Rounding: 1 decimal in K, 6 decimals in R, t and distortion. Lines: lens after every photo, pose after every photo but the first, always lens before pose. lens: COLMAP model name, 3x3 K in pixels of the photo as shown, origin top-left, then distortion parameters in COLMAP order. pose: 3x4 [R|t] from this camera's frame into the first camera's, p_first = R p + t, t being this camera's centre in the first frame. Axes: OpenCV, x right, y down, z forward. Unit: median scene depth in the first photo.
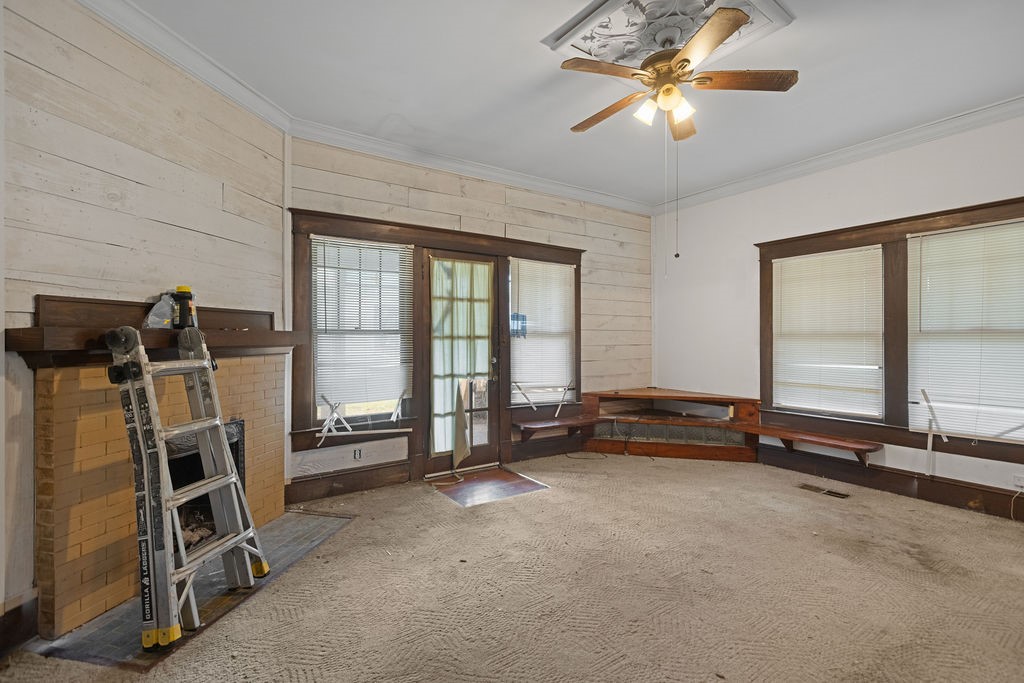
lens RADIAL K [[459.7, 0, 506.3], [0, 459.7, 342.7], [0, 0, 1]] dist [-0.003238, -0.000361]
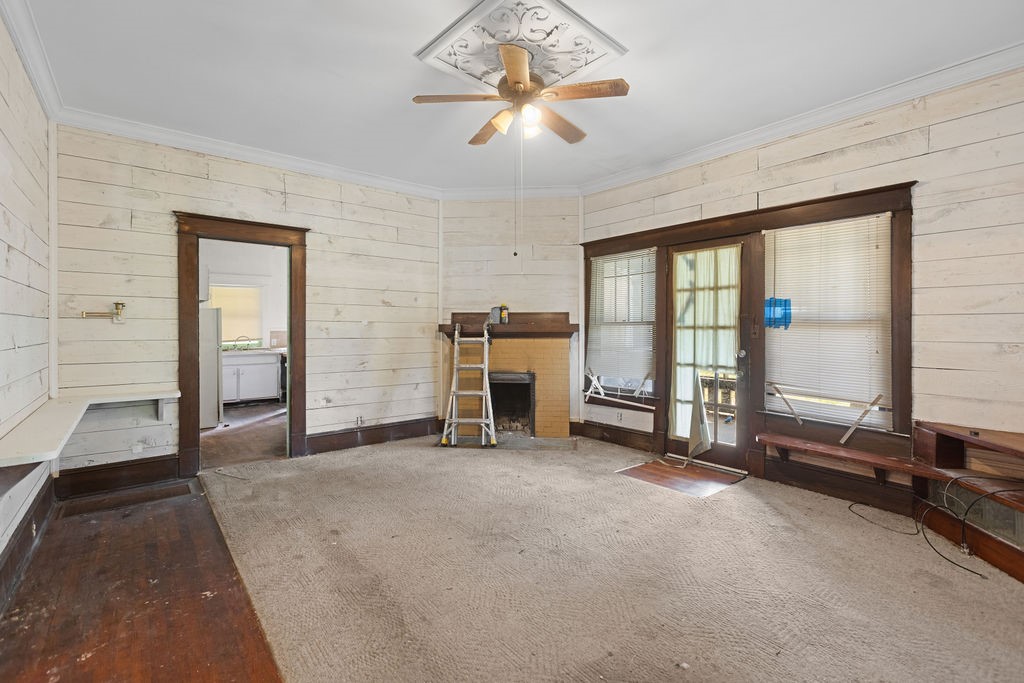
lens RADIAL K [[459.7, 0, 508.4], [0, 459.7, 334.0], [0, 0, 1]] dist [-0.003238, -0.000361]
pose [[0.088933, 0.012325, -0.995961, 0.856796], [-0.012094, 0.999863, 0.011293, -0.003773], [0.995964, 0.011041, 0.089070, 0.507324]]
